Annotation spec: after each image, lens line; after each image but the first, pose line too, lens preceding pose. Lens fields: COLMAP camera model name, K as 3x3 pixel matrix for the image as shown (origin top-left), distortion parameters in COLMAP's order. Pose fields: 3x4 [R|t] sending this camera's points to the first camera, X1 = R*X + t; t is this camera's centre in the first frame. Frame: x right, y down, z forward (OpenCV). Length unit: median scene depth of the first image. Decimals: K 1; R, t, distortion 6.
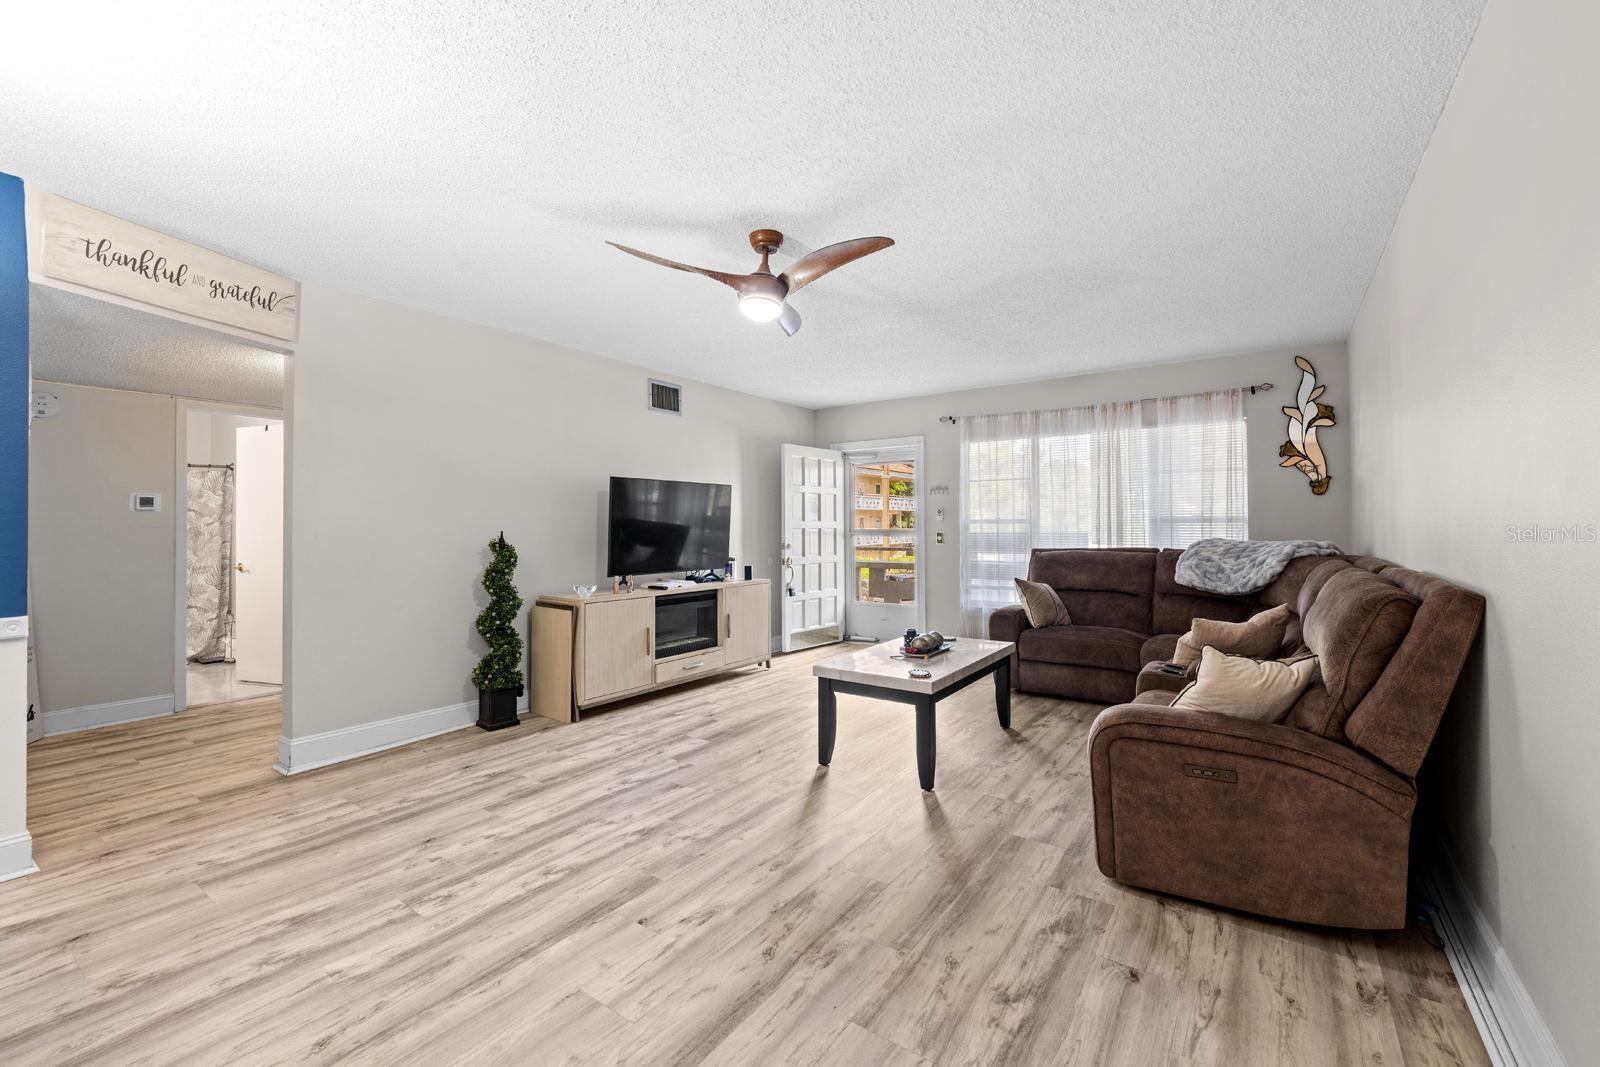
lens RADIAL K [[665.3, 0, 802.3], [0, 665.3, 521.5], [0, 0, 1]] dist [0.001191, 0.000009]
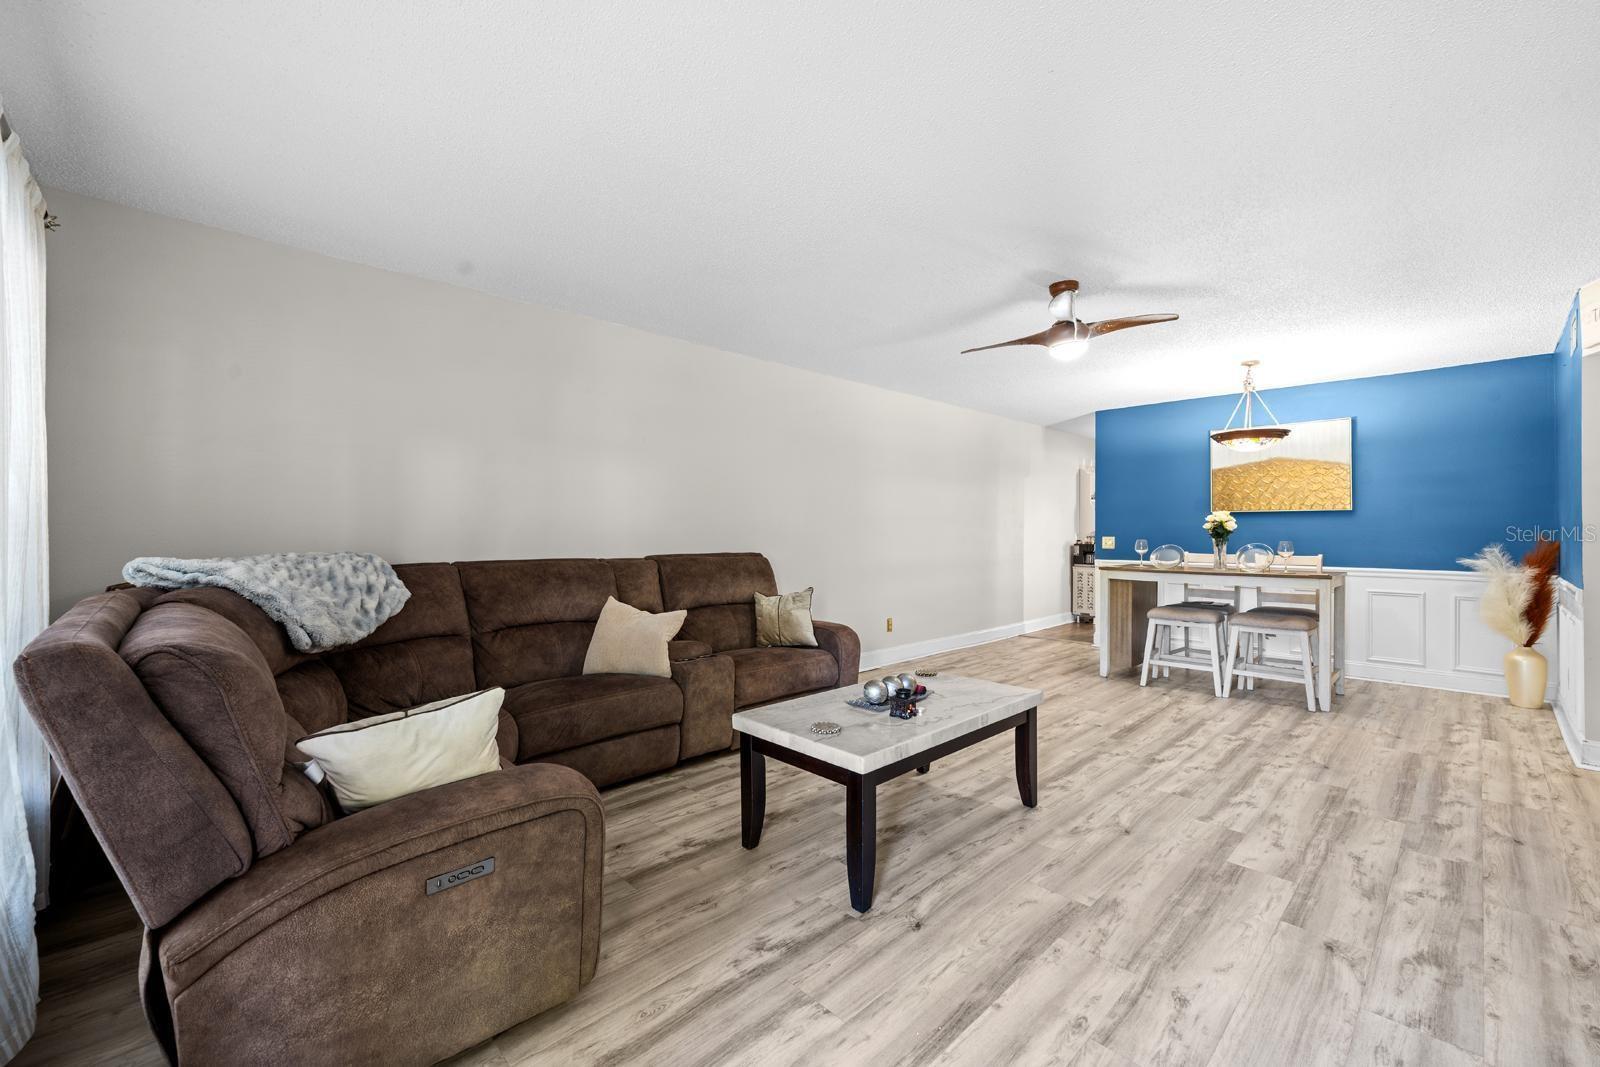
lens RADIAL K [[648.9, 0, 803.9], [0, 648.9, 540.1], [0, 0, 1]] dist [-0.000245, -0.000178]
pose [[-0.982605, 0.000627, 0.185709, 0.192067], [0.002297, 0.999959, 0.008777, 0.014669], [-0.185696, 0.009051, -0.982566, 2.186547]]
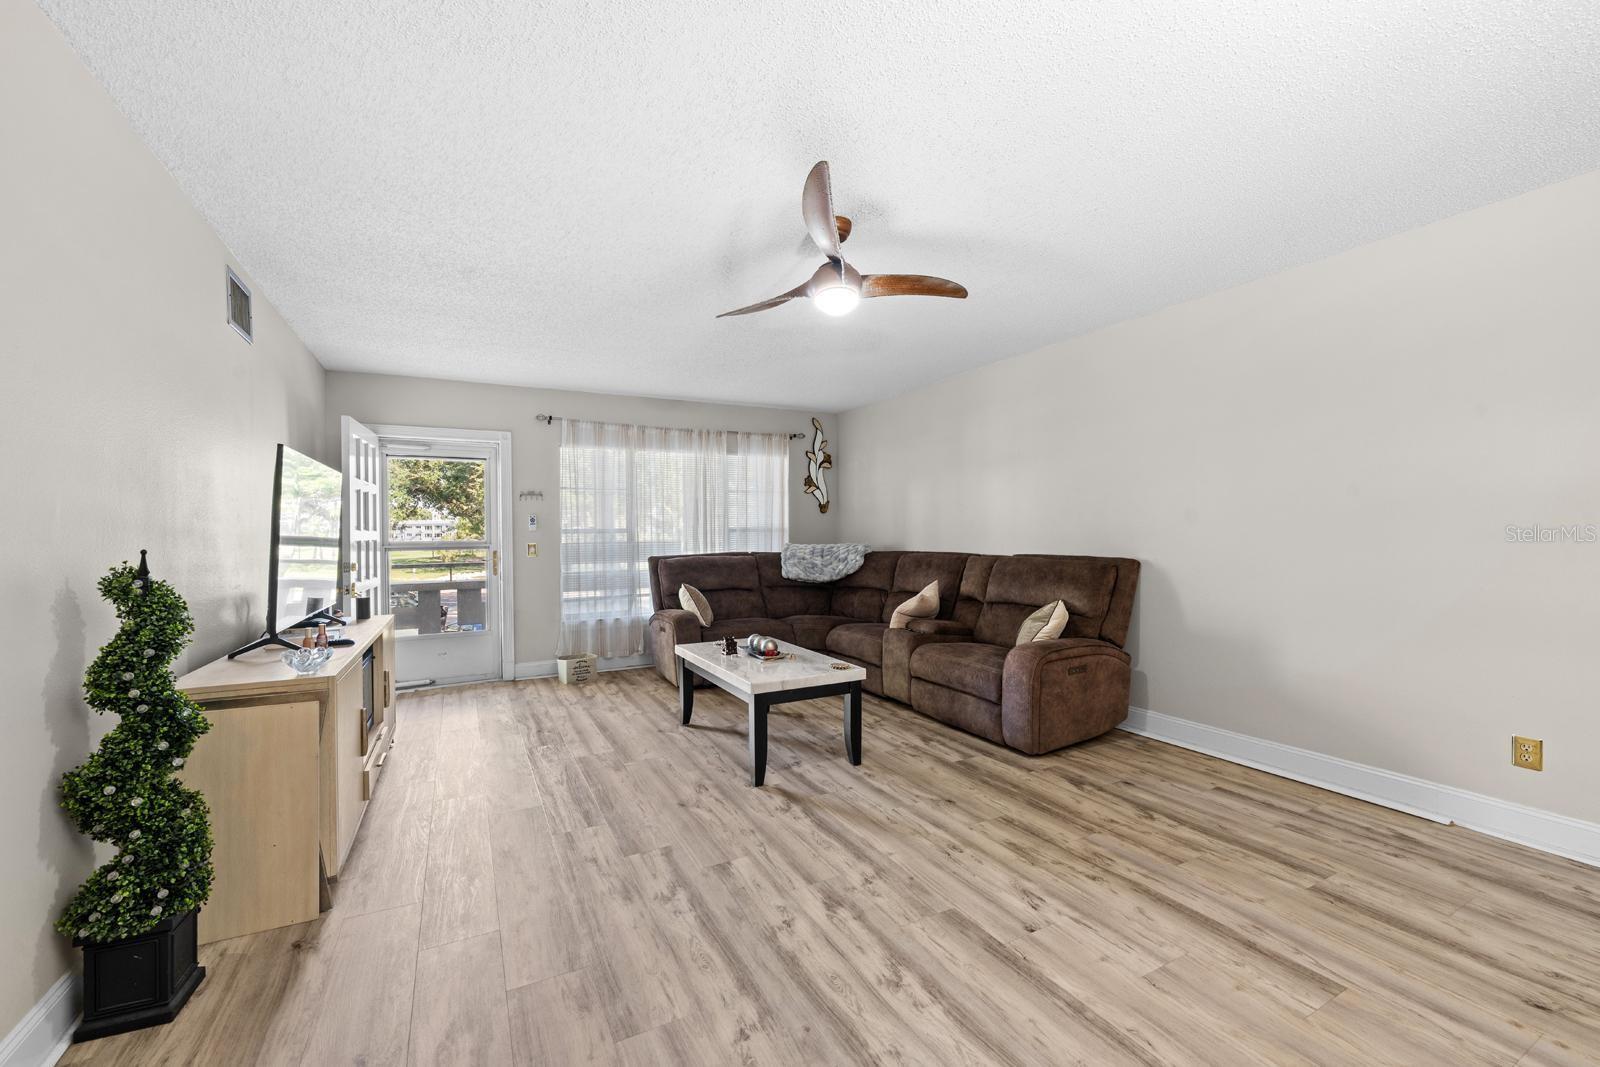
lens RADIAL K [[648.9, 0, 803.9], [0, 648.9, 540.1], [0, 0, 1]] dist [-0.000245, -0.000178]
pose [[0.447775, -0.010784, 0.894081, -0.882914], [0.002642, 0.999939, 0.010738, 0.007963], [-0.894142, -0.002446, 0.447776, 0.616514]]
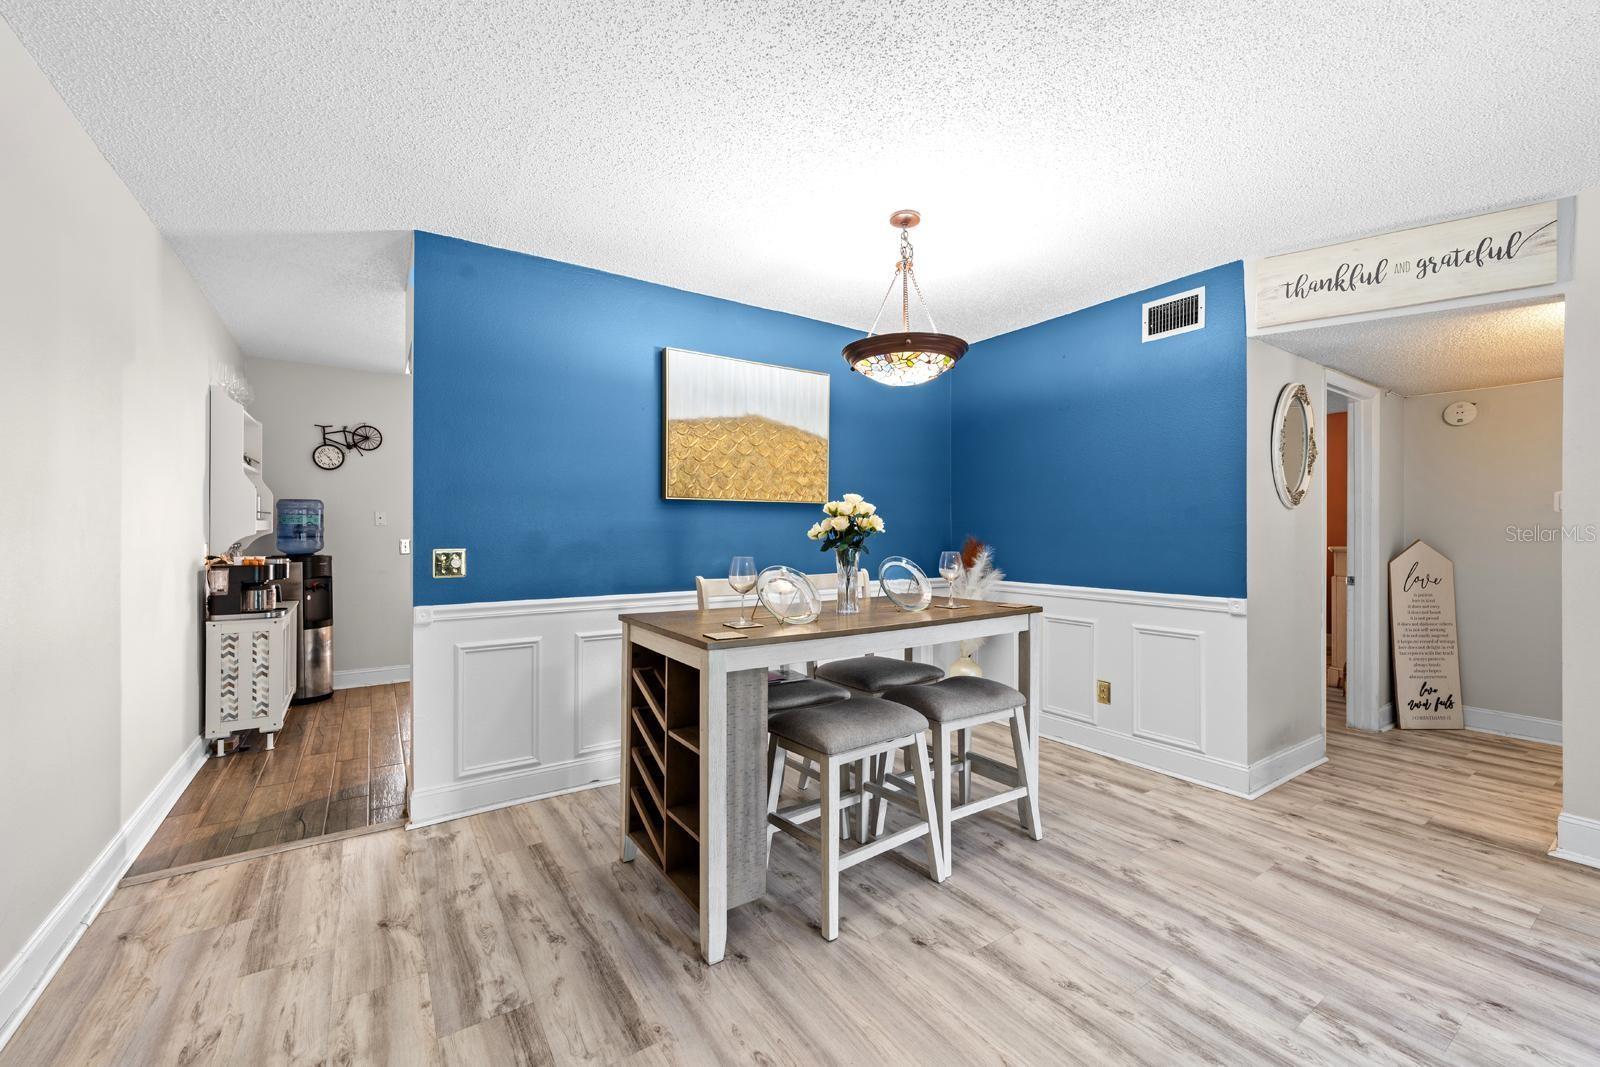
lens RADIAL K [[644.8, 0, 800.0], [0, 644.8, 533.5], [0, 0, 1]] dist [-0.001472, -0.000316]
pose [[-0.361424, 0.006639, -0.932378, 0.249886], [0.008117, 0.999959, 0.003974, 0.003529], [0.932366, -0.006132, -0.361463, 0.525426]]
